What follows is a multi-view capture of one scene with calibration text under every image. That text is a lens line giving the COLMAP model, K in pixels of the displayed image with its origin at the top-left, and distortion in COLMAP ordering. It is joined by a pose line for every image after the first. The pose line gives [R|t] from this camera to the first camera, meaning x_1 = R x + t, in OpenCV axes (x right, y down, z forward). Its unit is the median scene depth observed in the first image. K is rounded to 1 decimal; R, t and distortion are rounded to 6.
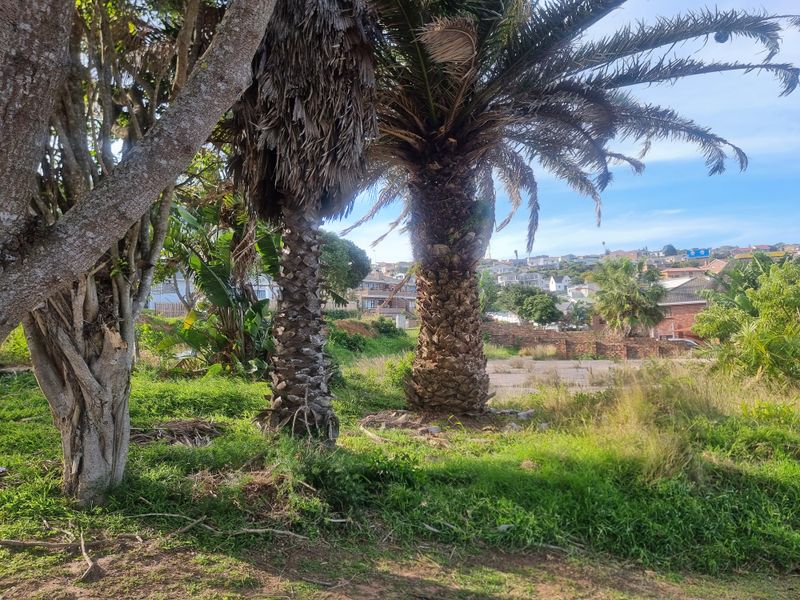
lens RADIAL K [[554.3, 0, 387.0], [0, 554.3, 293.8], [0, 0, 1]] dist [0.068270, -0.065608]
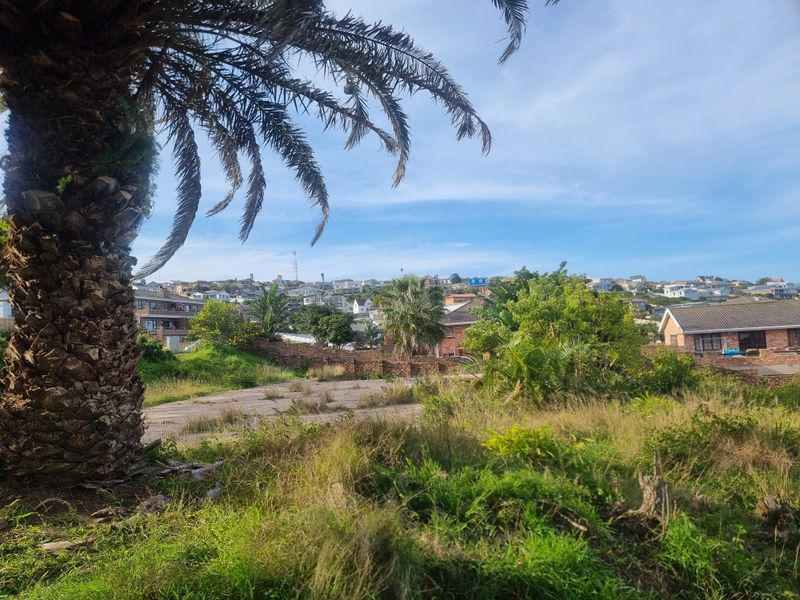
lens RADIAL K [[551.5, 0, 404.4], [0, 551.5, 302.5], [0, 0, 1]] dist [0.072473, -0.077273]
pose [[0.931325, 0.014886, 0.363886, 0.237606], [-0.005659, 0.999635, -0.026411, 0.039508], [-0.364146, 0.022538, 0.931069, 0.330616]]
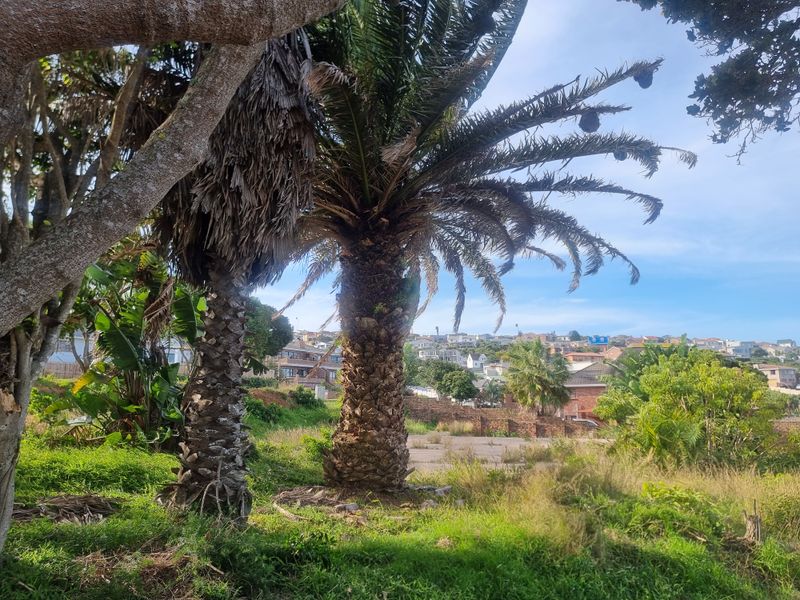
lens RADIAL K [[551.5, 0, 404.4], [0, 551.5, 302.5], [0, 0, 1]] dist [0.072473, -0.077273]
pose [[0.984133, 0.065910, 0.164735, -0.007878], [-0.046842, 0.992019, -0.117064, -0.001104], [-0.171136, 0.107490, 0.979366, -0.009567]]
